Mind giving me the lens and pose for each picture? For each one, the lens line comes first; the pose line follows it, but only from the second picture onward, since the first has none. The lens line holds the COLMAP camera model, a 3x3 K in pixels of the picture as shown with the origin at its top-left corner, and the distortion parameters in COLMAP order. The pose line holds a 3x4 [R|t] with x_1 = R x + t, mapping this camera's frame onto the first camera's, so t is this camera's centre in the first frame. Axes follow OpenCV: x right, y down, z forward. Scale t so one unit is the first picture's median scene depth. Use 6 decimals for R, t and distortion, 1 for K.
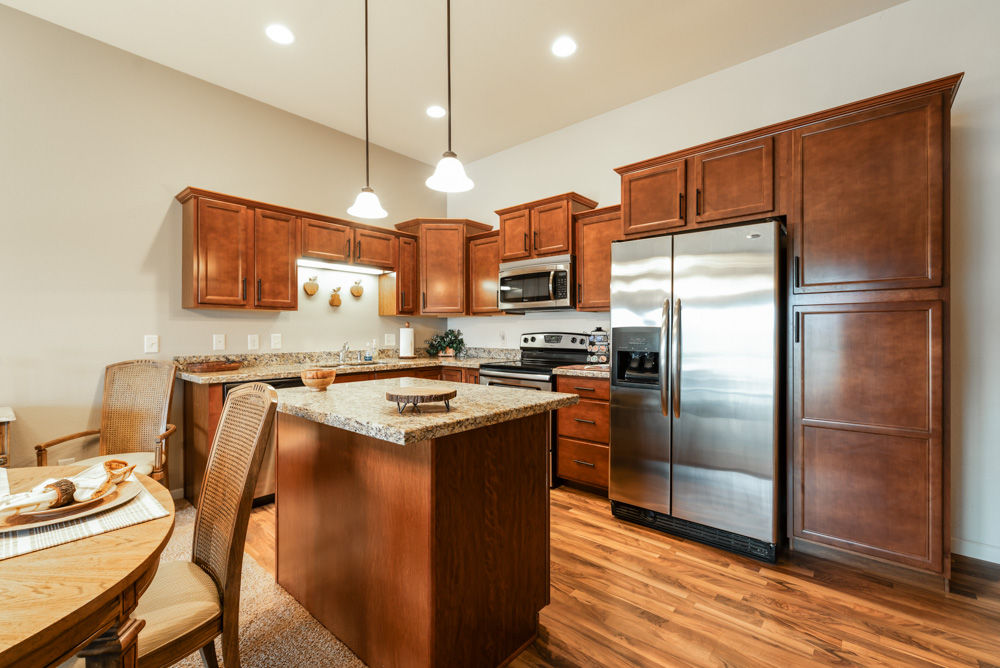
lens RADIAL K [[420.5, 0, 500.0], [0, 420.5, 334.0], [0, 0, 1]] dist [-0.001114, -0.000148]
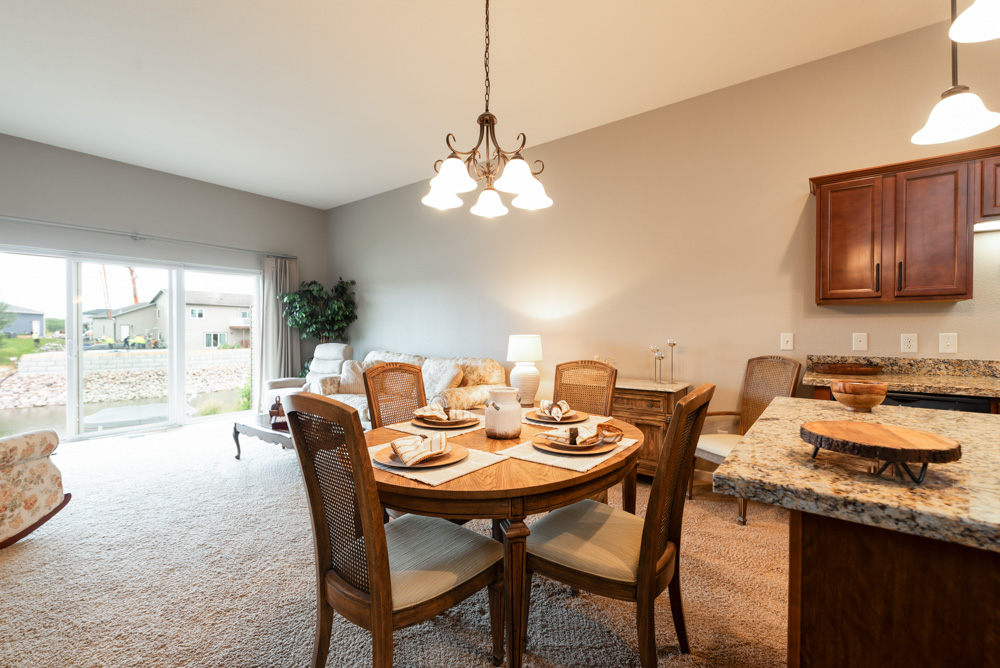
lens RADIAL K [[420.5, 0, 500.0], [0, 420.5, 334.0], [0, 0, 1]] dist [-0.001114, -0.000148]
pose [[0.085255, 0.008627, -0.996322, 0.156397], [-0.004830, 0.999954, 0.008245, 0.000084], [0.996347, 0.004109, 0.085293, 0.215183]]
